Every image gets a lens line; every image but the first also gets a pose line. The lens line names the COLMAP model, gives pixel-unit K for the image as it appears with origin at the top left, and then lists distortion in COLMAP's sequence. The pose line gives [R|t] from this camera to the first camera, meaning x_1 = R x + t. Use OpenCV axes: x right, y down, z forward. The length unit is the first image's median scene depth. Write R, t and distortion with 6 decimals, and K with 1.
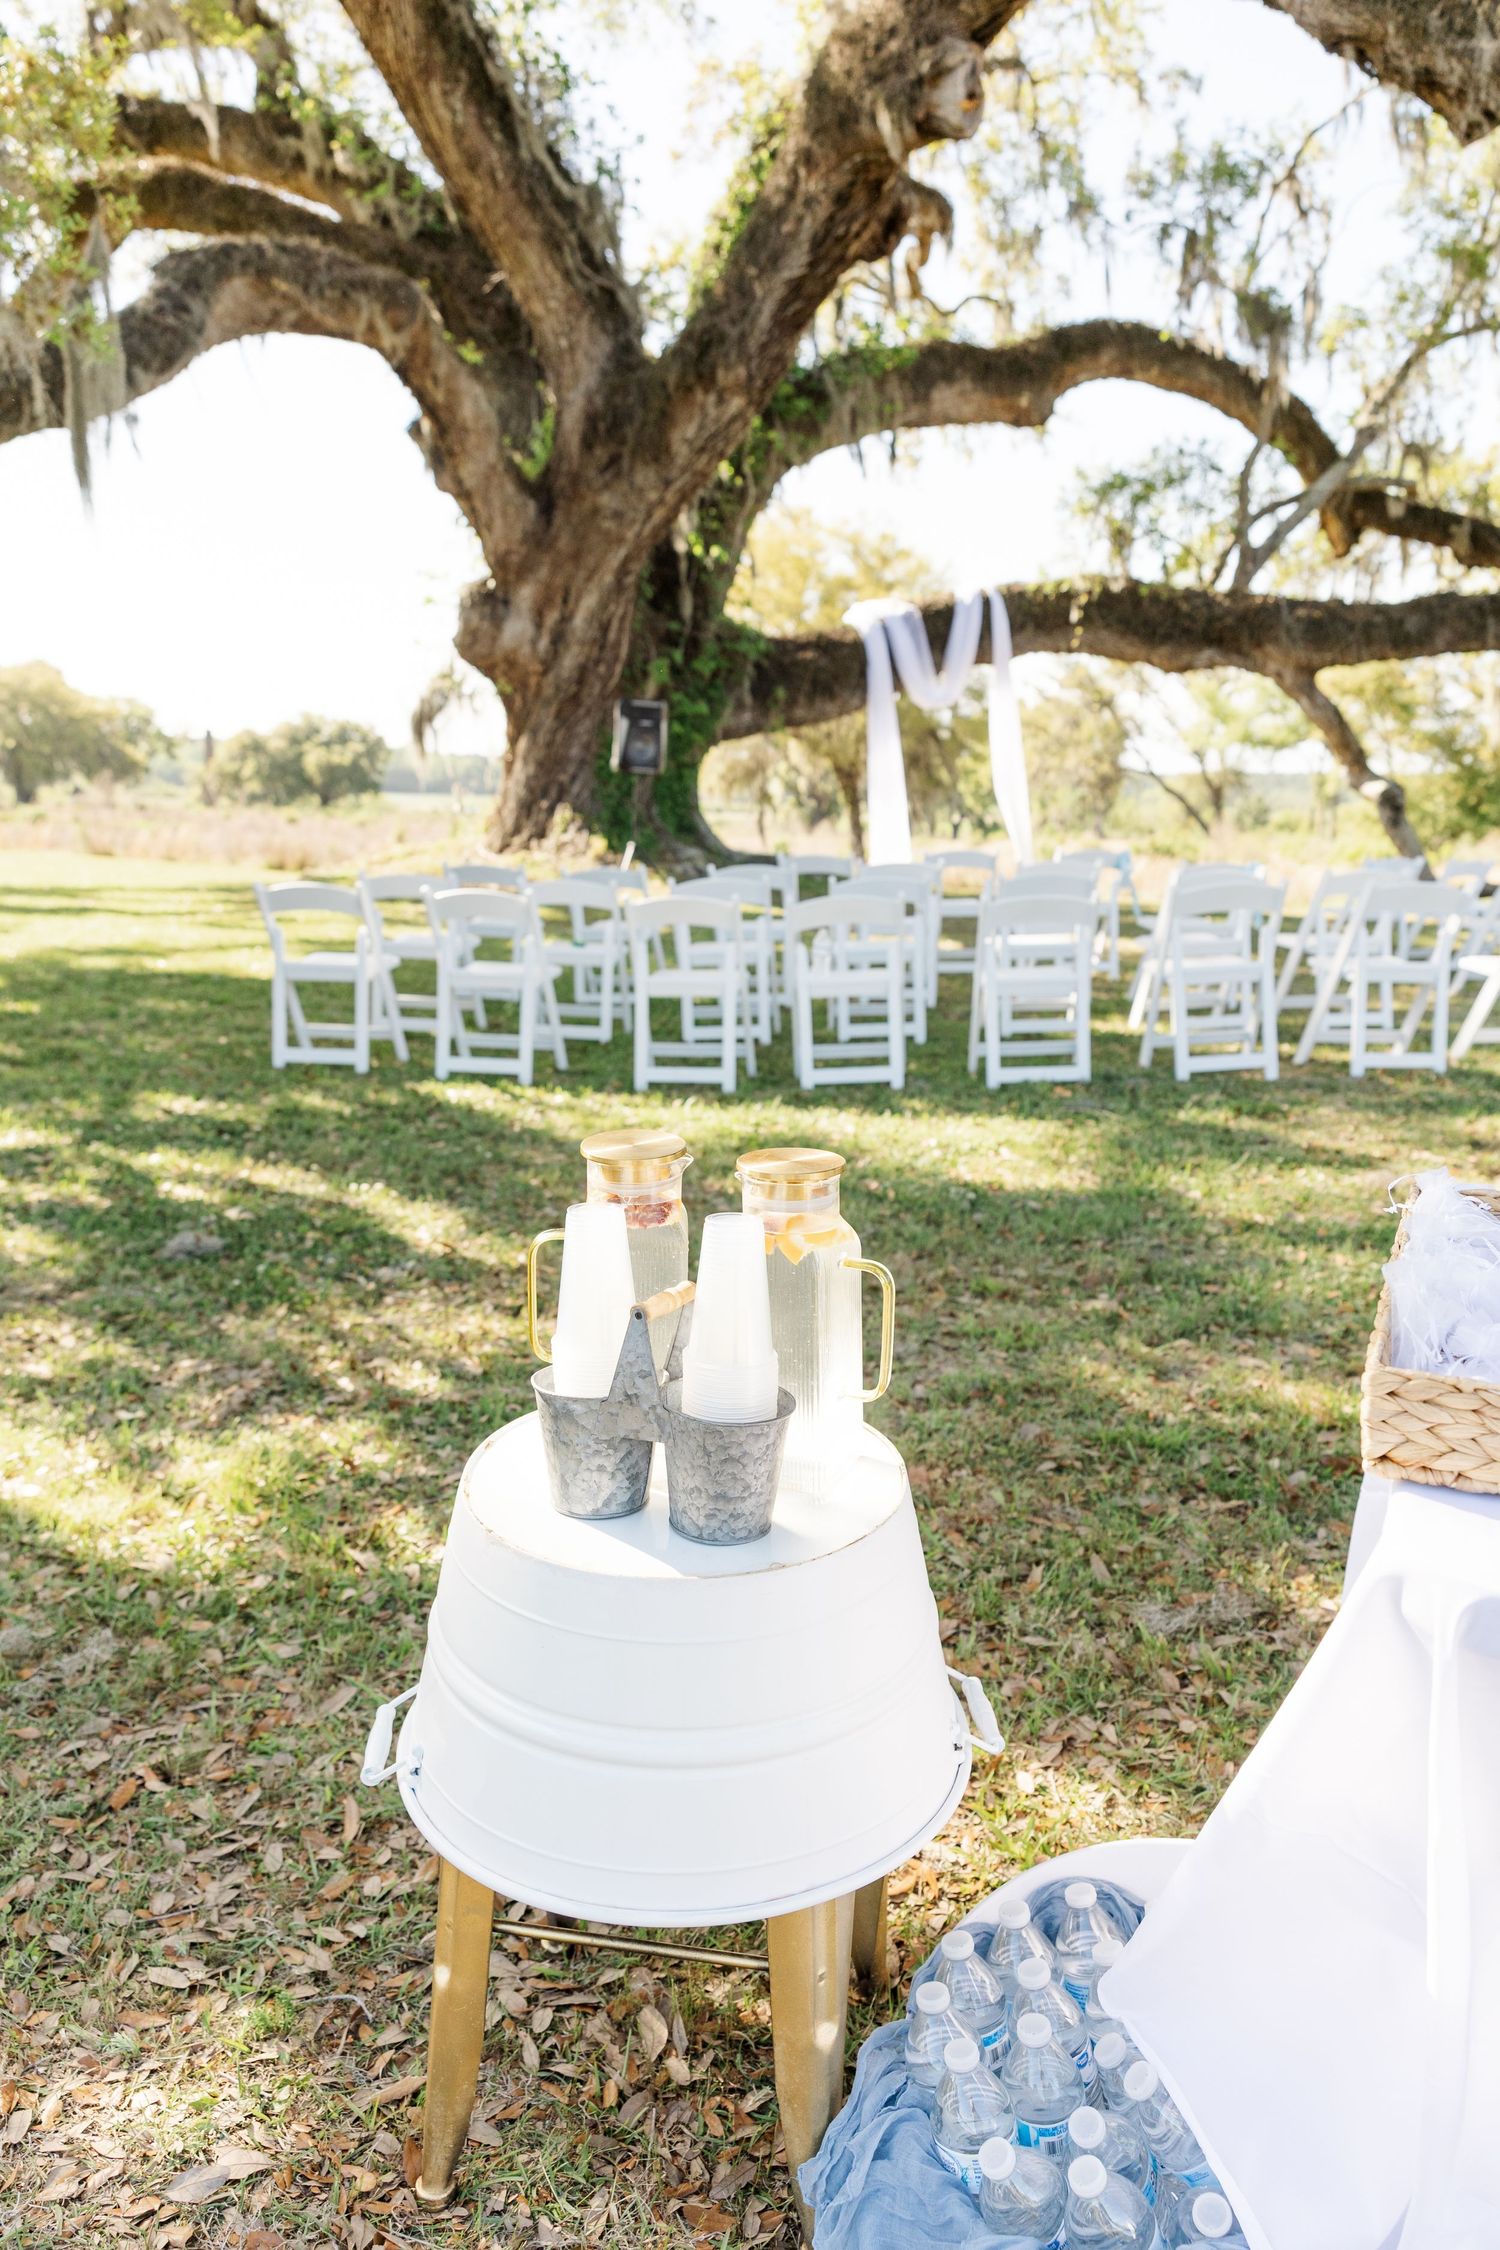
lens RADIAL K [[1574.9, 0, 750.0], [0, 1574.9, 1125.0], [0, 0, 1]] dist [0.113996, -0.102374]
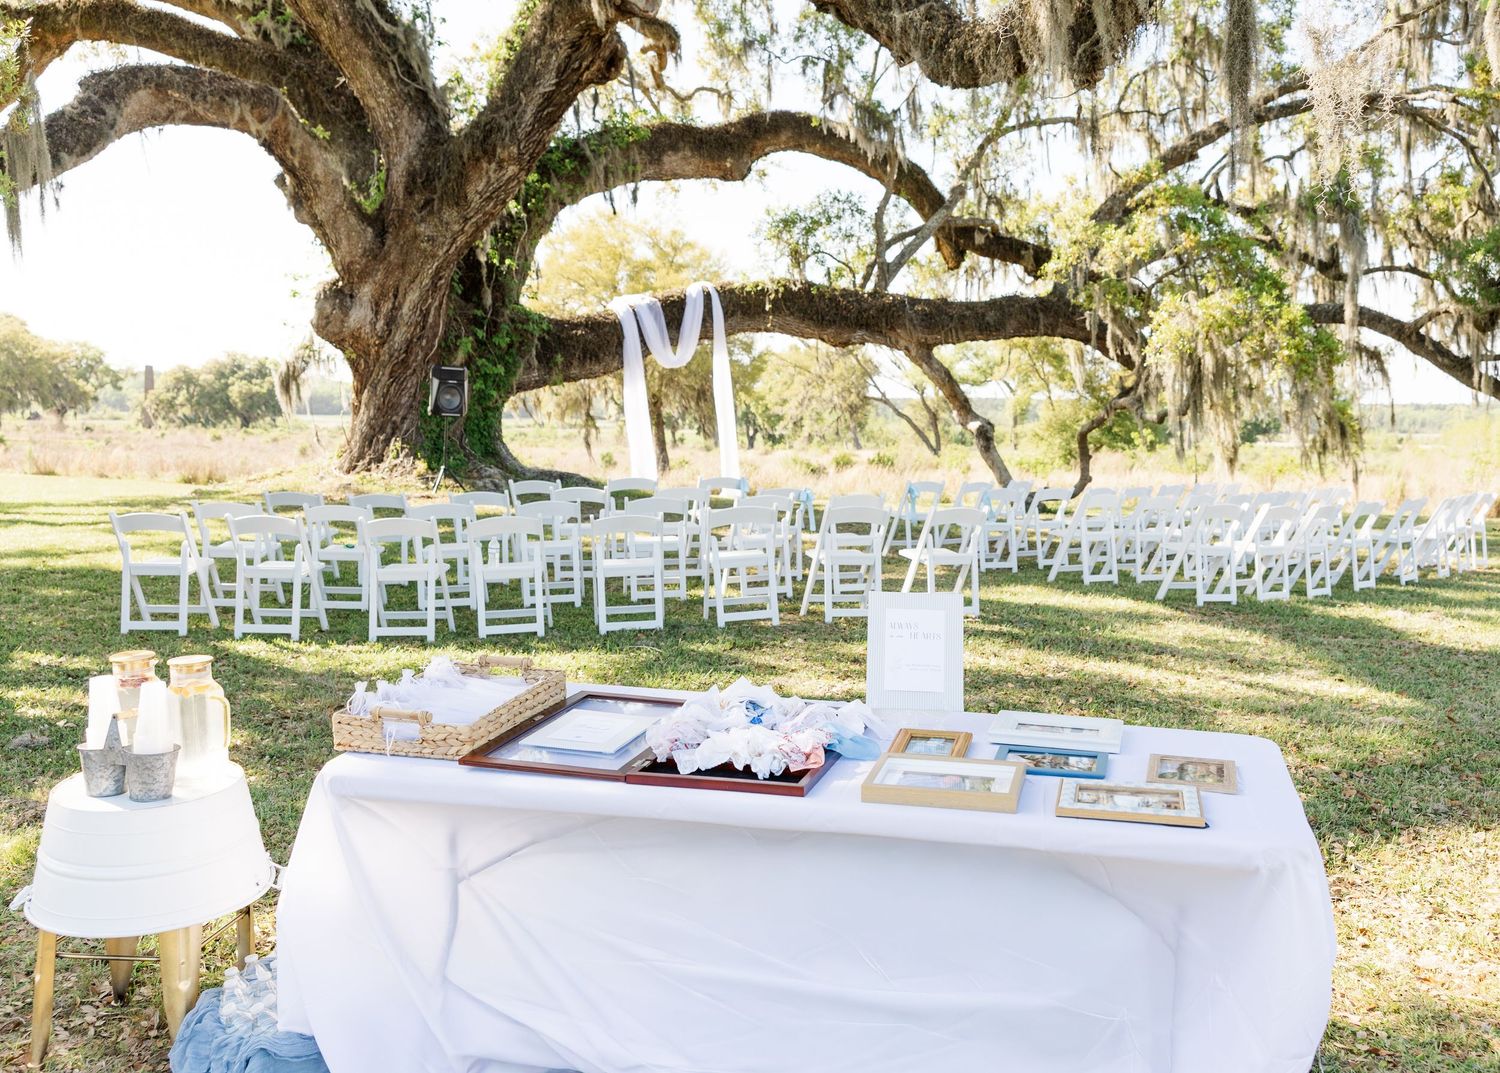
lens RADIAL K [[1249.9, 0, 750.0], [0, 1249.9, 536.5], [0, 0, 1]] dist [0.117259, -0.128828]
pose [[0.993378, -0.014401, 0.113985, 0.062590], [0.026427, 0.994152, -0.104704, 0.005747], [-0.111810, 0.107023, 0.987950, -0.107518]]
